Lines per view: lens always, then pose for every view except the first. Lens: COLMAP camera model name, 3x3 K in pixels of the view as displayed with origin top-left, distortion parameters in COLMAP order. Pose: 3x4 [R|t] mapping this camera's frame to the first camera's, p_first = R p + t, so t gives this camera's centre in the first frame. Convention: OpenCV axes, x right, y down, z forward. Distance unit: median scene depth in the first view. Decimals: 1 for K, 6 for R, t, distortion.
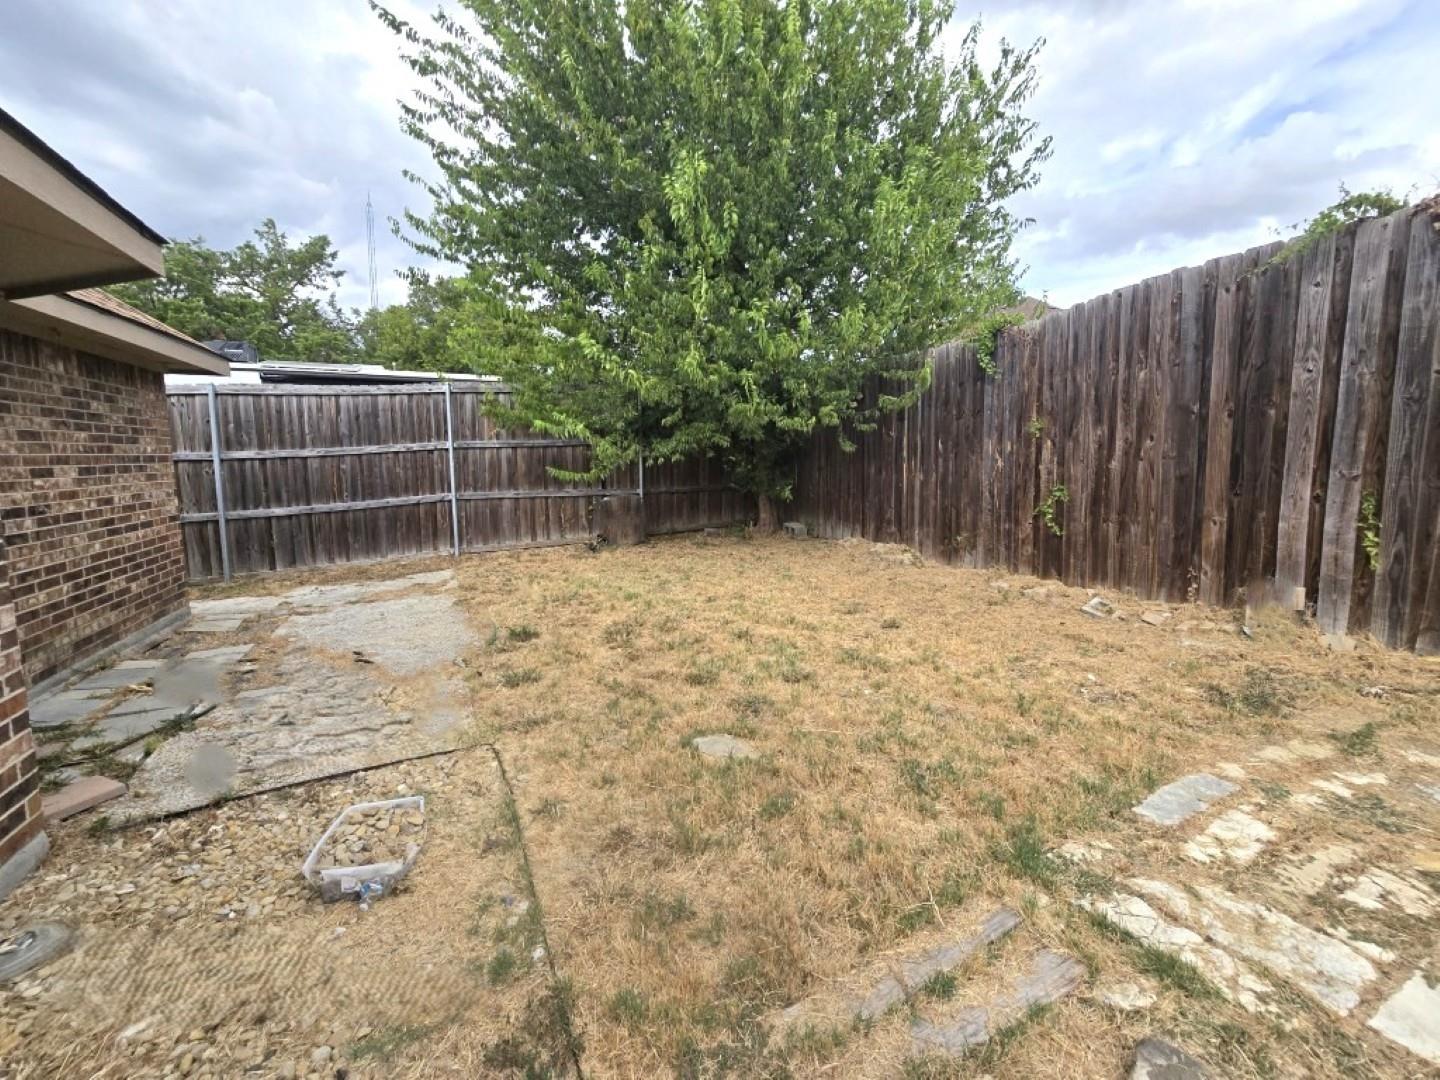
lens RADIAL K [[595.1, 0, 722.8], [0, 595.1, 530.2], [0, 0, 1]] dist [-0.001567, 0.000166]
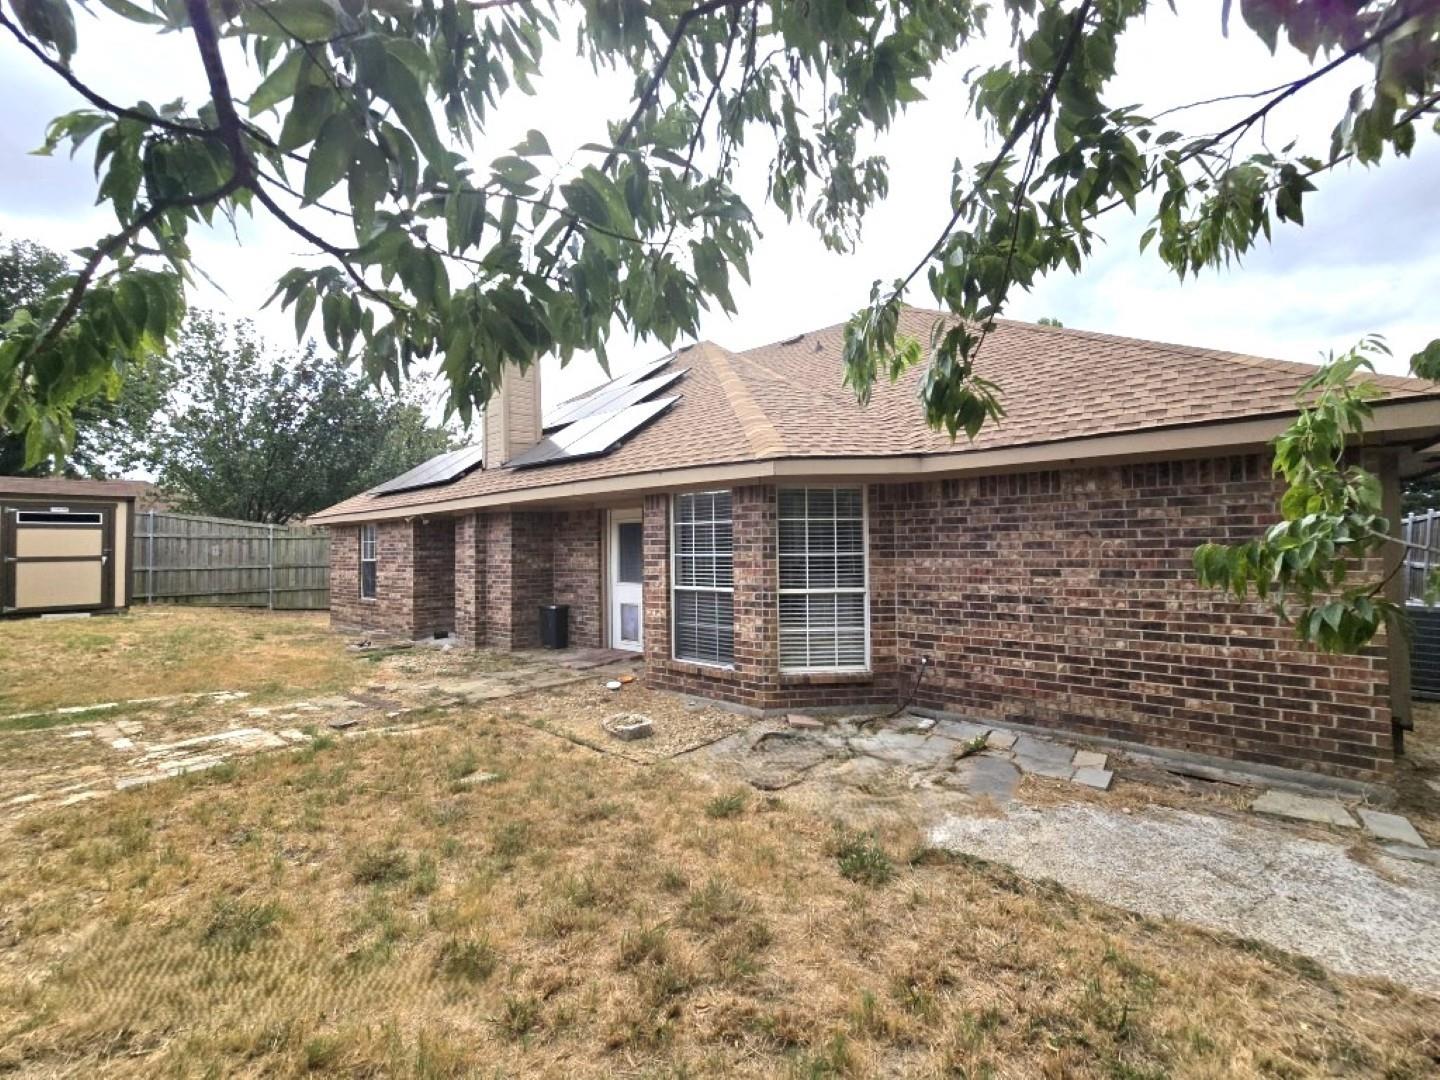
lens RADIAL K [[595.1, 0, 722.8], [0, 595.1, 541.8], [0, 0, 1]] dist [-0.001567, 0.000166]
pose [[-0.894723, 0.003834, -0.446604, 0.074912], [-0.044117, 0.994314, 0.096921, -0.263090], [0.444436, 0.106420, -0.889467, 1.862707]]
